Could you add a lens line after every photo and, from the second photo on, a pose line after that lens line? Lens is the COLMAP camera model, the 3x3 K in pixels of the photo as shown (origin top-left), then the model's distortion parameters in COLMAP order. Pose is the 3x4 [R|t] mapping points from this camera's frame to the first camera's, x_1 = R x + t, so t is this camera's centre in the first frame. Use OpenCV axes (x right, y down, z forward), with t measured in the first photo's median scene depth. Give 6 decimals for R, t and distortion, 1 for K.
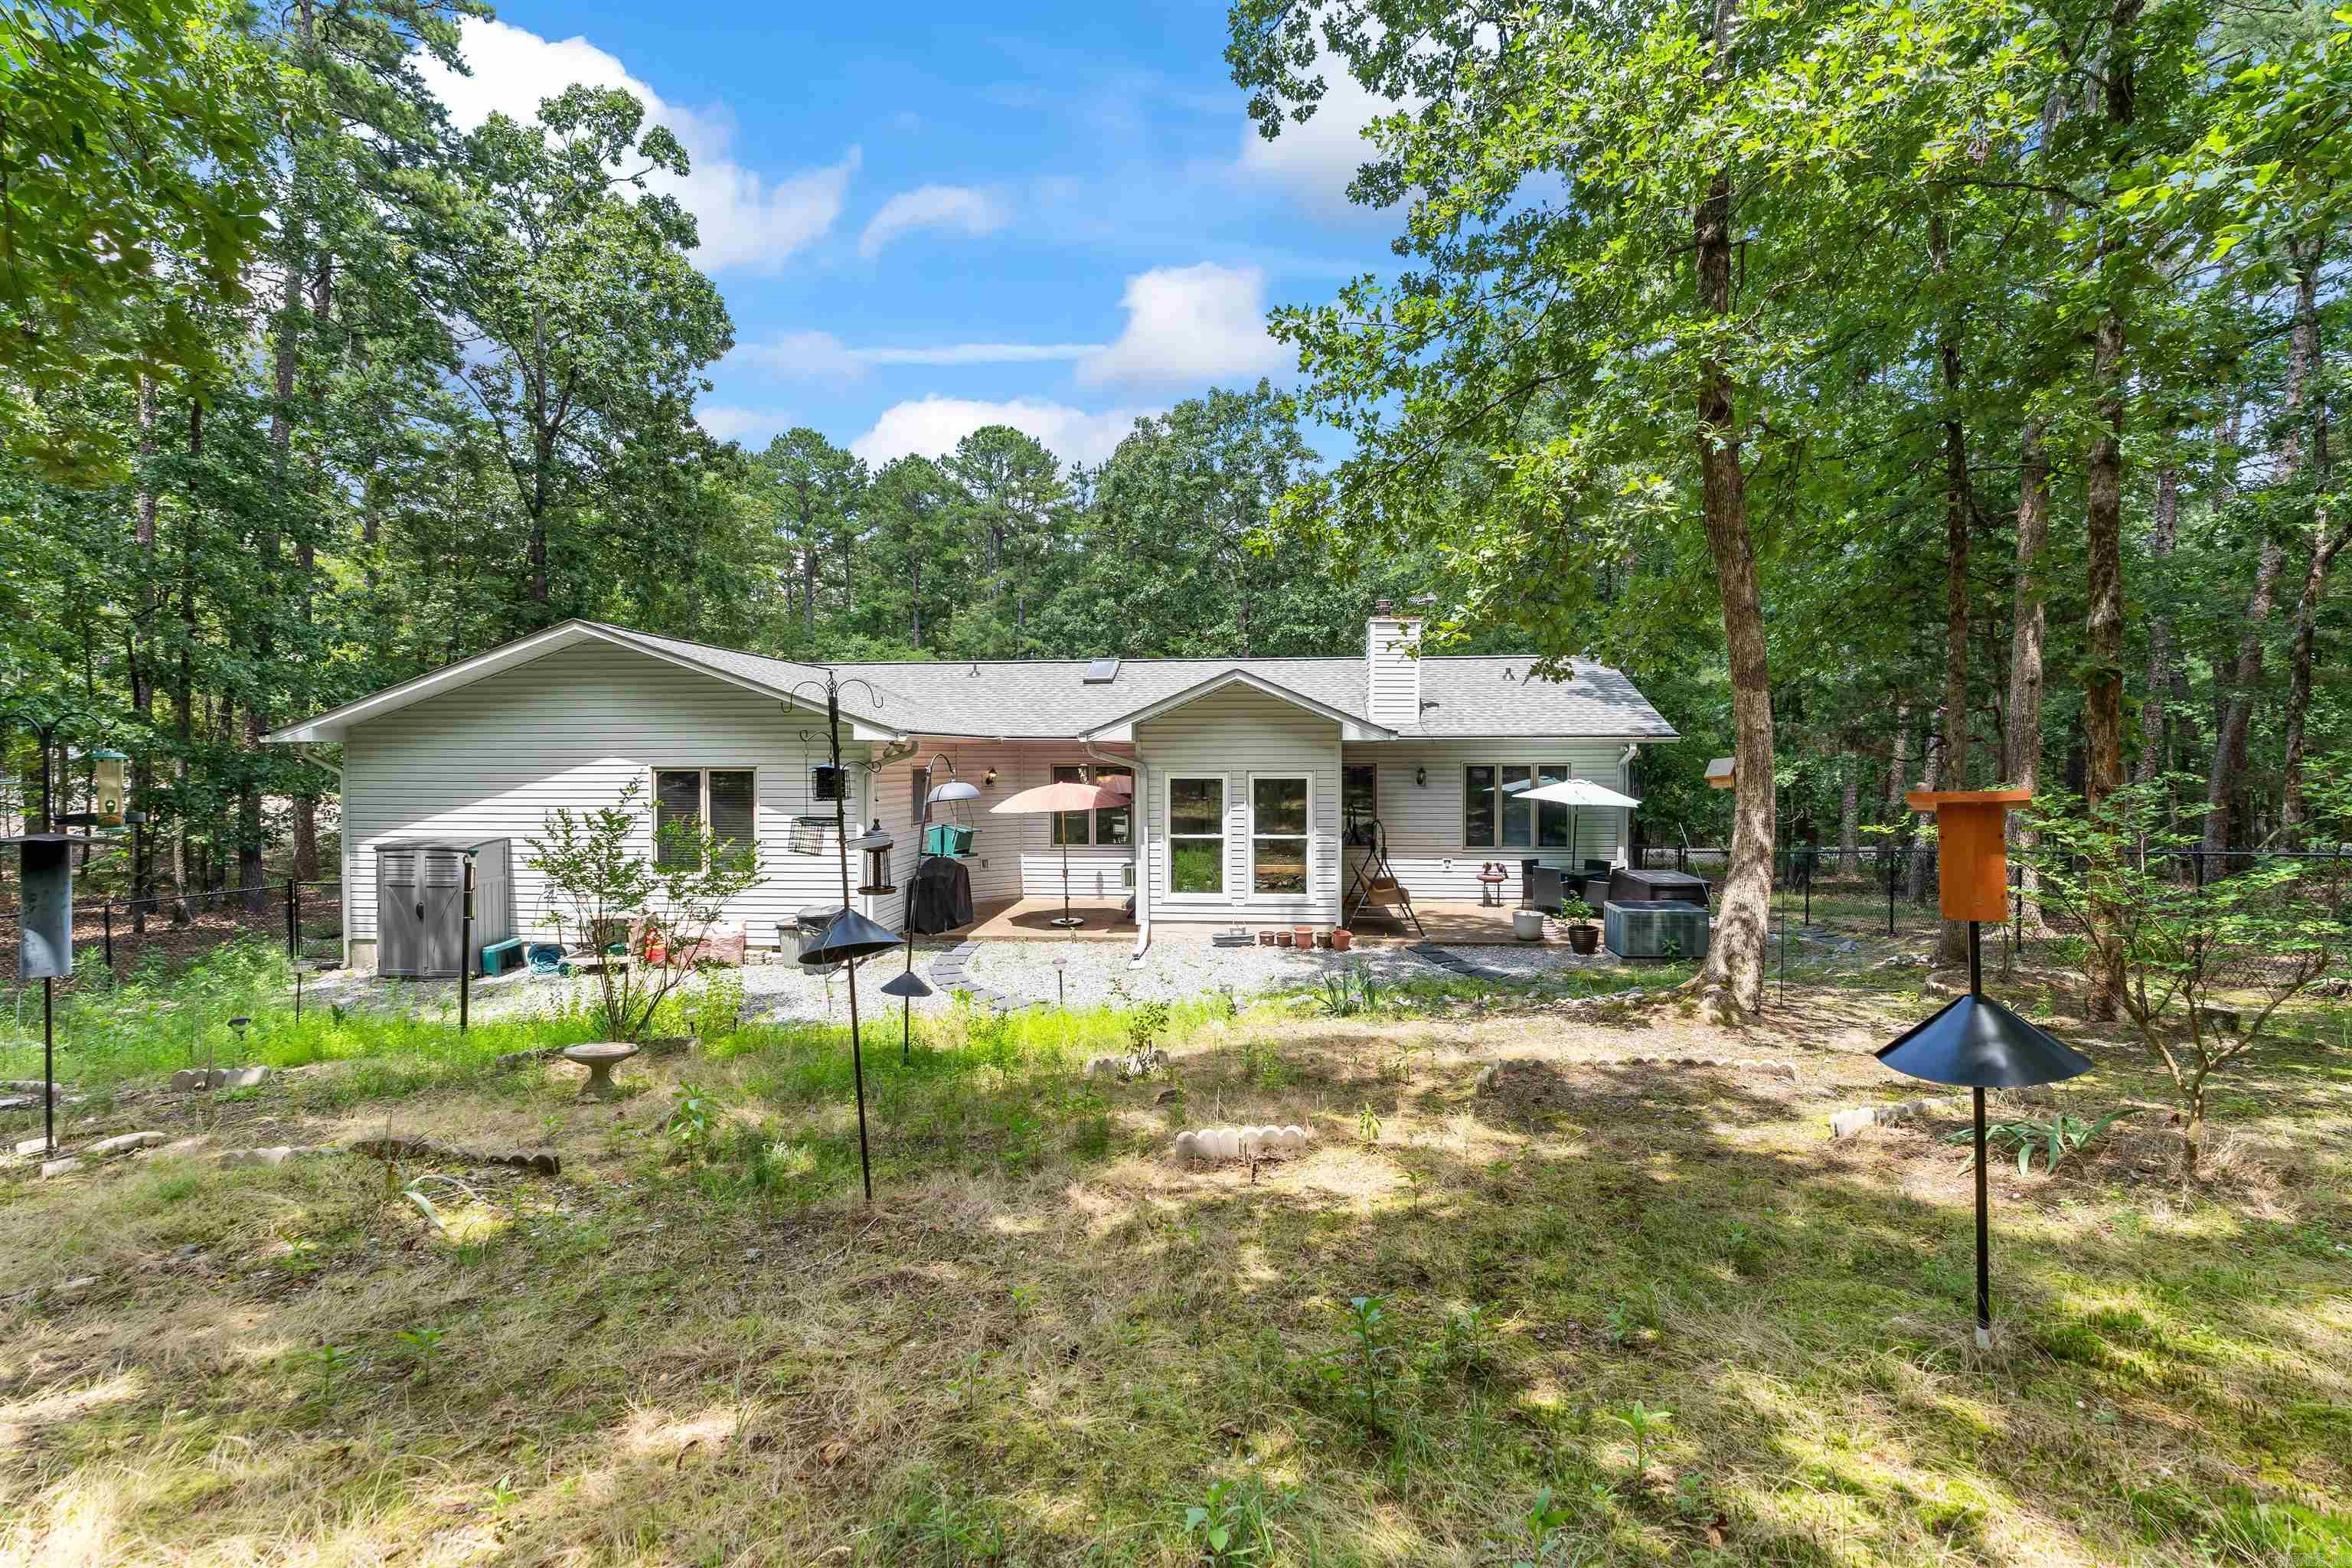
lens RADIAL K [[1091.7, 0, 1169.4], [0, 1091.7, 779.2], [0, 0, 1]] dist [0.012718, 0.001065]
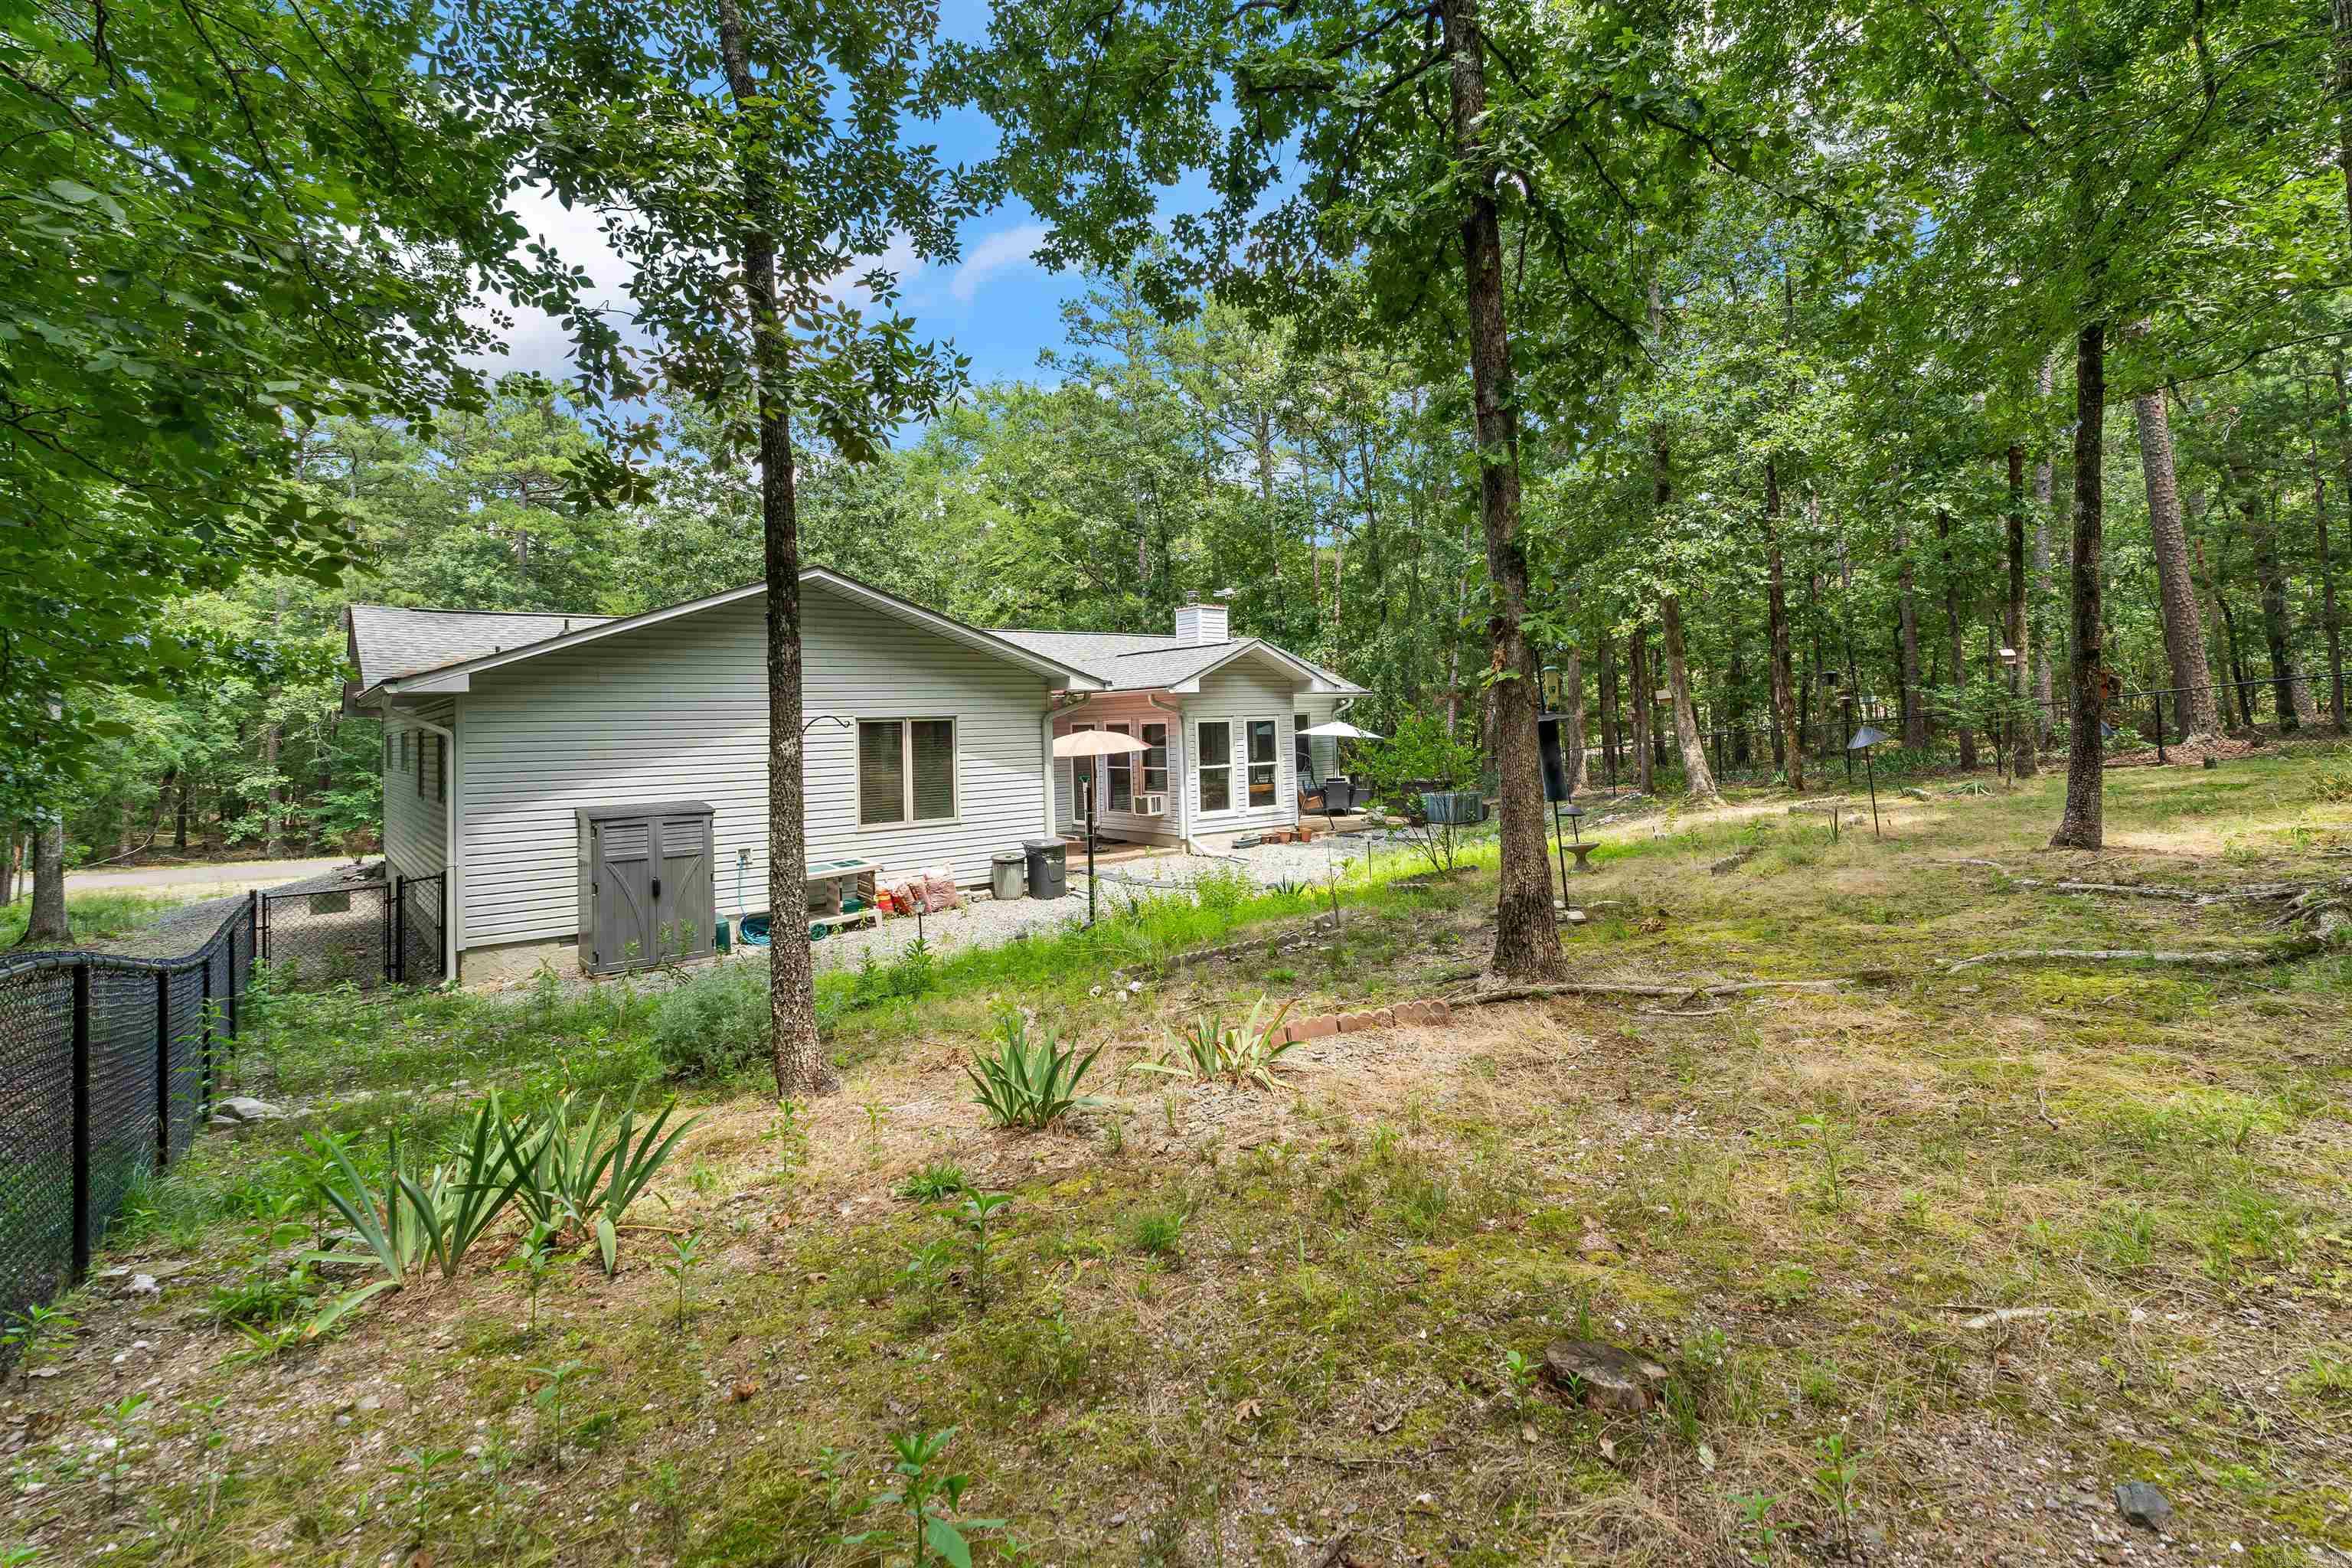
lens RADIAL K [[1091.7, 0, 1173.4], [0, 1091.7, 781.3], [0, 0, 1]] dist [0.012718, 0.001065]
pose [[0.727826, -0.050875, 0.683872, -0.901353], [0.021664, 0.998452, 0.051221, 0.002094], [-0.685419, -0.022465, 0.727802, 0.092582]]
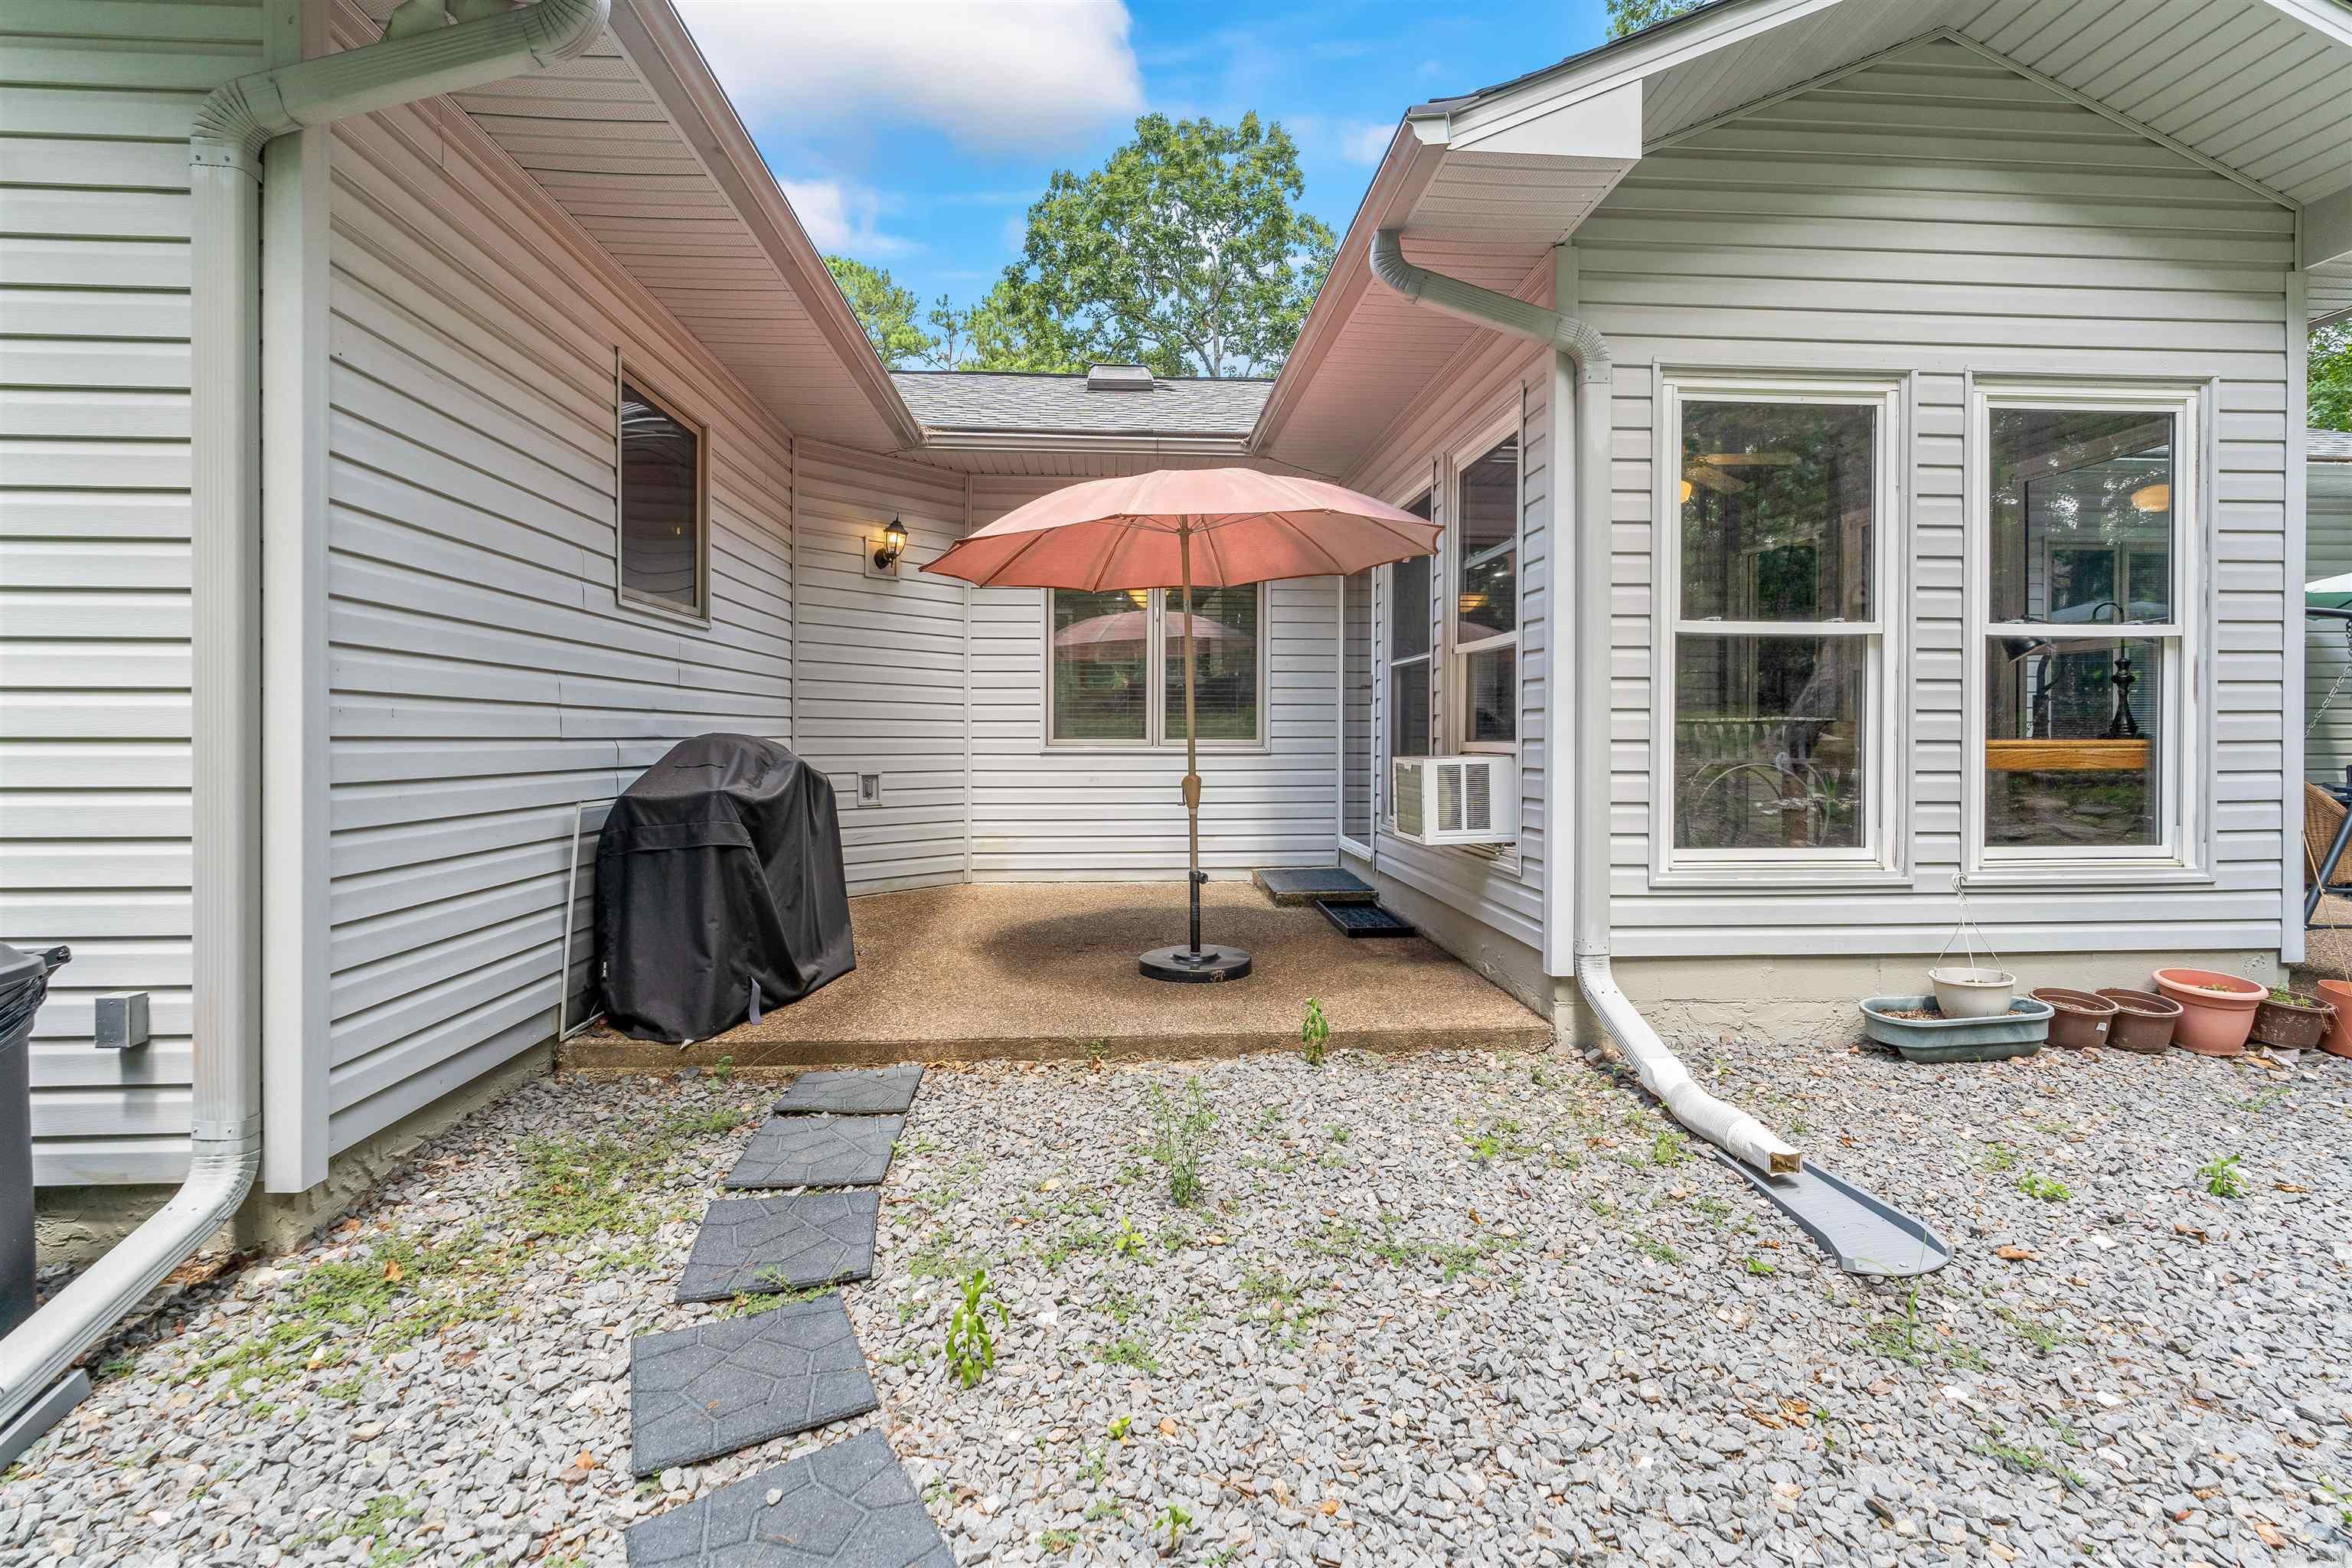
lens RADIAL K [[1091.7, 0, 1195.5], [0, 1091.7, 781.4], [0, 0, 1]] dist [0.012718, 0.001065]
pose [[0.985313, -0.002274, 0.170741, -0.155445], [-0.003177, 0.999494, 0.031647, 0.080899], [-0.170727, -0.031725, 0.984808, 0.771330]]
